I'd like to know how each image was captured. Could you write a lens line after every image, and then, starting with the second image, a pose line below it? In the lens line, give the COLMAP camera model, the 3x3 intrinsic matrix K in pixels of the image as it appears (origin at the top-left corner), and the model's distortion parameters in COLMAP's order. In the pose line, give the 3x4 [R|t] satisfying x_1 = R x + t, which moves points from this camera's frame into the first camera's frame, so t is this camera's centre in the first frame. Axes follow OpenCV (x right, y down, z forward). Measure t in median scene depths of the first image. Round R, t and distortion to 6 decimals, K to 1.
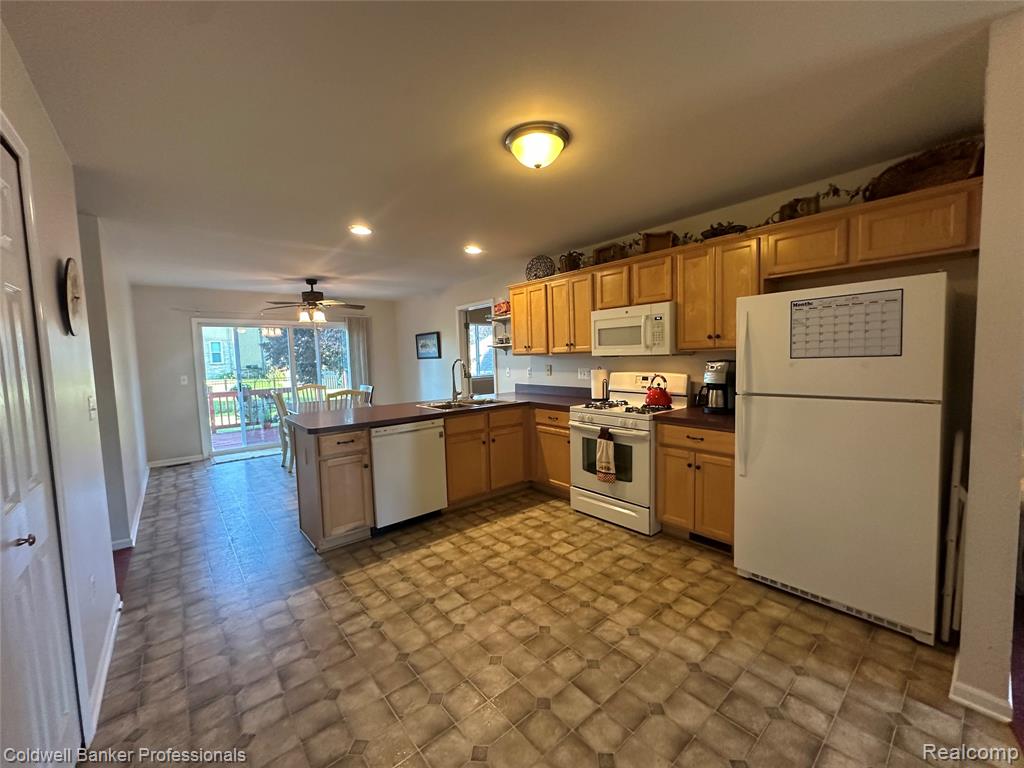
lens RADIAL K [[407.8, 0, 514.0], [0, 407.8, 386.1], [0, 0, 1]] dist [-0.002769, -0.000027]
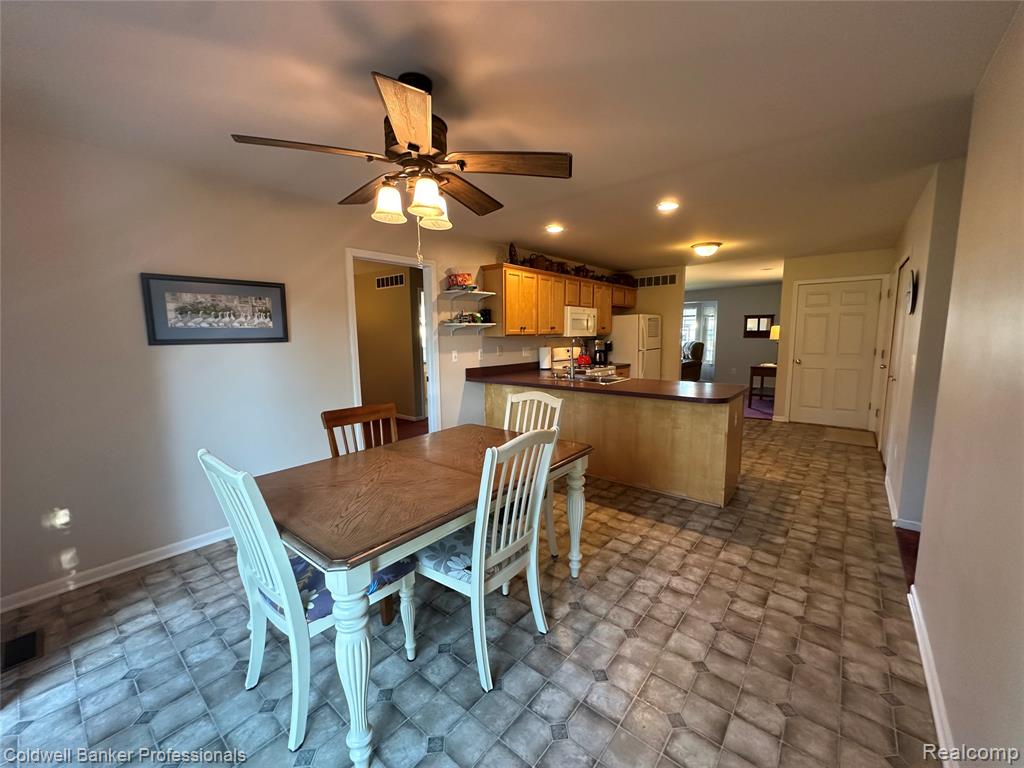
lens RADIAL K [[420.2, 0, 519.5], [0, 420.2, 380.2], [0, 0, 1]] dist [0.000045, 0.000092]
pose [[-0.199694, -0.075011, 0.976983, -1.420504], [0.094560, 0.990937, 0.095410, -0.090045], [-0.975285, 0.111436, -0.190791, 1.676275]]
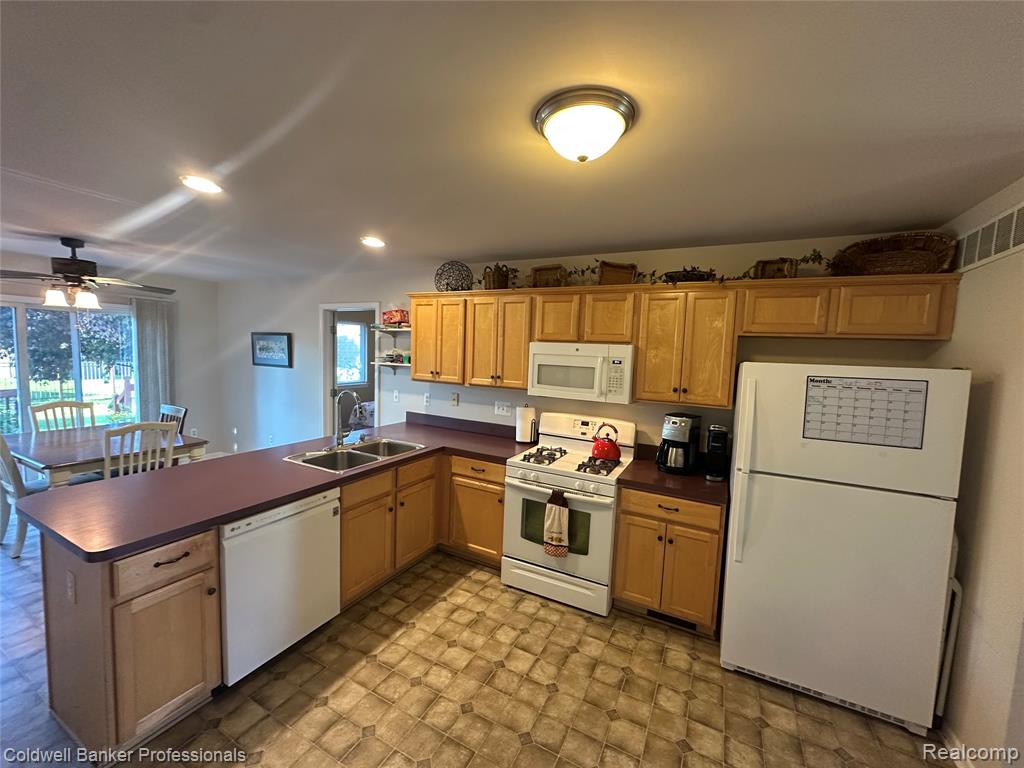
lens RADIAL K [[407.8, 0, 514.0], [0, 407.8, 386.1], [0, 0, 1]] dist [-0.002769, -0.000027]
pose [[0.922207, 0.030918, 0.385458, -0.179463], [-0.036332, 0.999317, 0.006767, -0.109967], [-0.384985, -0.020245, 0.922701, 0.271412]]
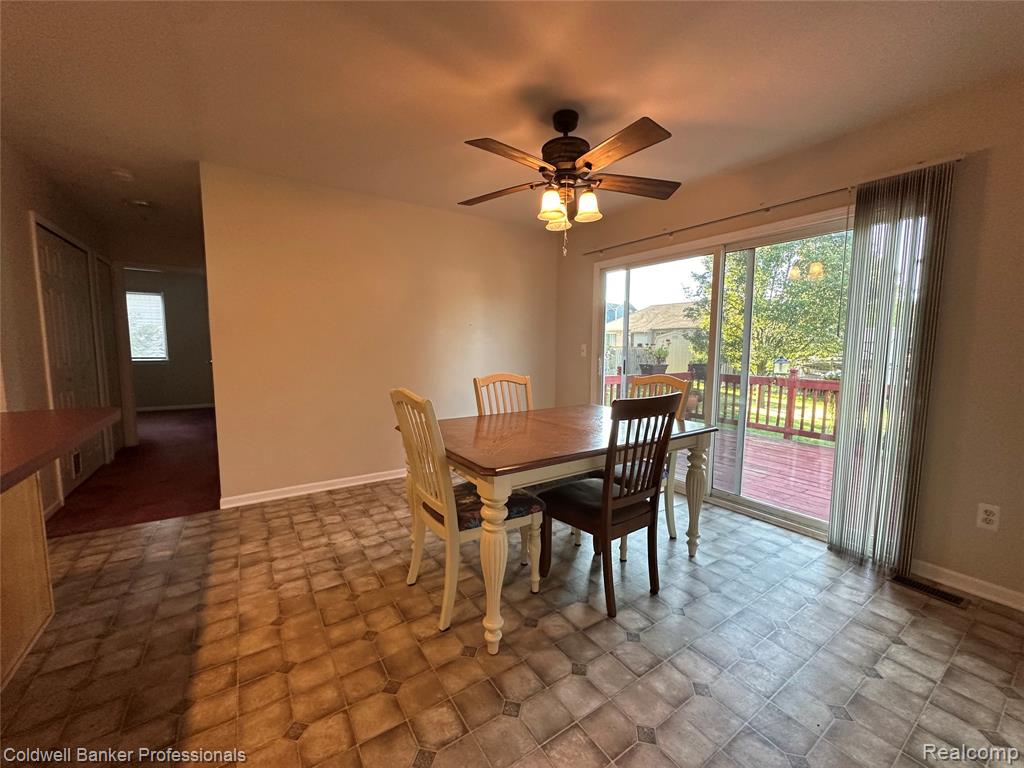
lens RADIAL K [[406.7, 0, 515.9], [0, 406.7, 379.8], [0, 0, 1]] dist [-0.000551, 0.000322]
pose [[-0.097277, 0.122302, -0.987714, 0.733243], [-0.080835, 0.988171, 0.130320, -0.070092], [0.991969, 0.092519, -0.086240, 1.680326]]
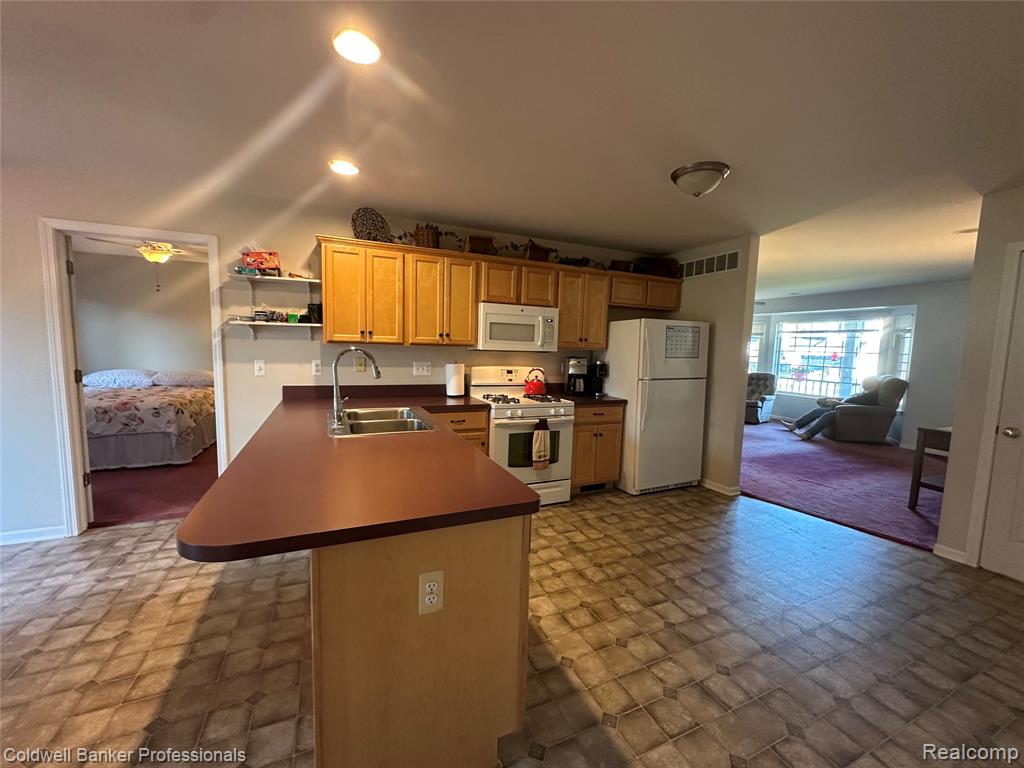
lens RADIAL K [[407.8, 0, 514.0], [0, 407.8, 386.1], [0, 0, 1]] dist [-0.002769, -0.000027]
pose [[0.272113, -0.059203, 0.960442, -0.797669], [0.037152, 0.998008, 0.050993, -0.039769], [-0.961548, 0.021807, 0.273770, 0.759820]]
